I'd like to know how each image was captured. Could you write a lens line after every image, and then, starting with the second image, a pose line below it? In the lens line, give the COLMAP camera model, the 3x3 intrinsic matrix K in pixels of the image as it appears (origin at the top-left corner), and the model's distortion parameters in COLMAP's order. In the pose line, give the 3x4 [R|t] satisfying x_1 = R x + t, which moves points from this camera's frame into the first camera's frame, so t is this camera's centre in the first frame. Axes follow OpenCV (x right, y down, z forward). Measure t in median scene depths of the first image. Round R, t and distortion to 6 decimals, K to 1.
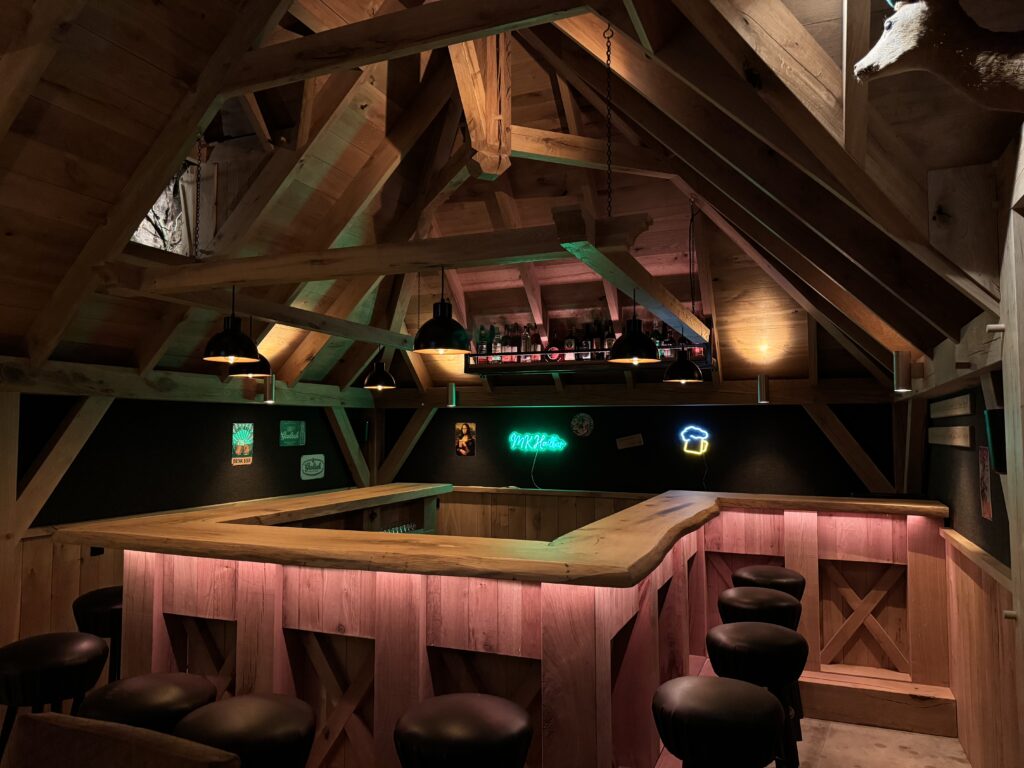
lens RADIAL K [[720.4, 0, 507.5], [0, 720.4, 389.0], [0, 0, 1]] dist [0.089468, -0.112803]
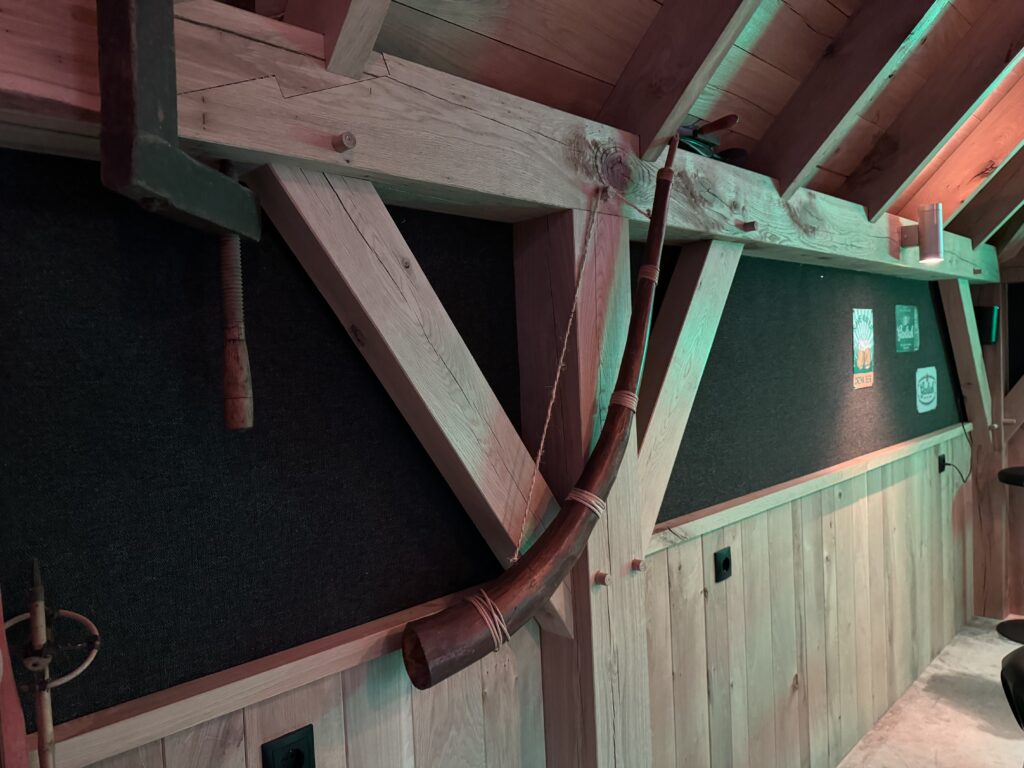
lens RADIAL K [[720.4, 0, 507.5], [0, 720.4, 389.0], [0, 0, 1]] dist [0.089468, -0.112803]
pose [[0.919607, -0.020939, -0.392282, -0.363678], [0.063113, 0.993482, 0.094922, 0.035557], [0.387737, -0.112049, 0.914934, 0.380527]]
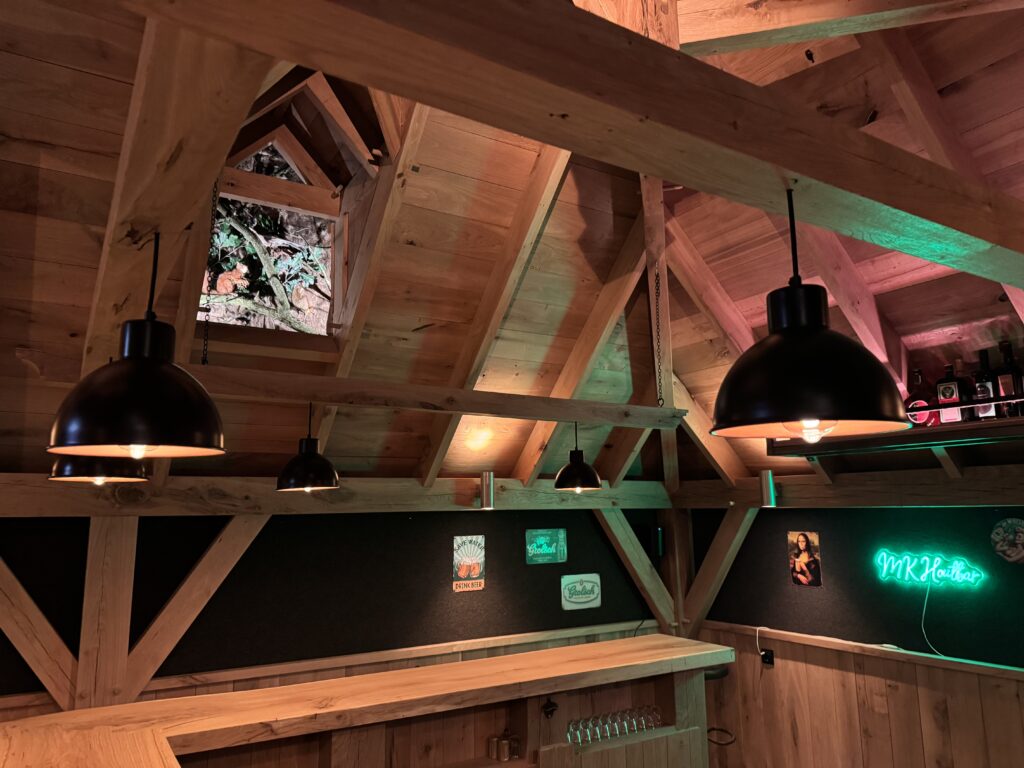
lens RADIAL K [[719.9, 0, 488.9], [0, 719.9, 385.6], [0, 0, 1]] dist [0.082462, -0.120934]
pose [[0.806429, -0.111182, -0.580785, 0.118597], [0.044820, 0.990832, -0.127446, -0.012686], [0.589630, 0.076745, 0.804019, 0.344683]]
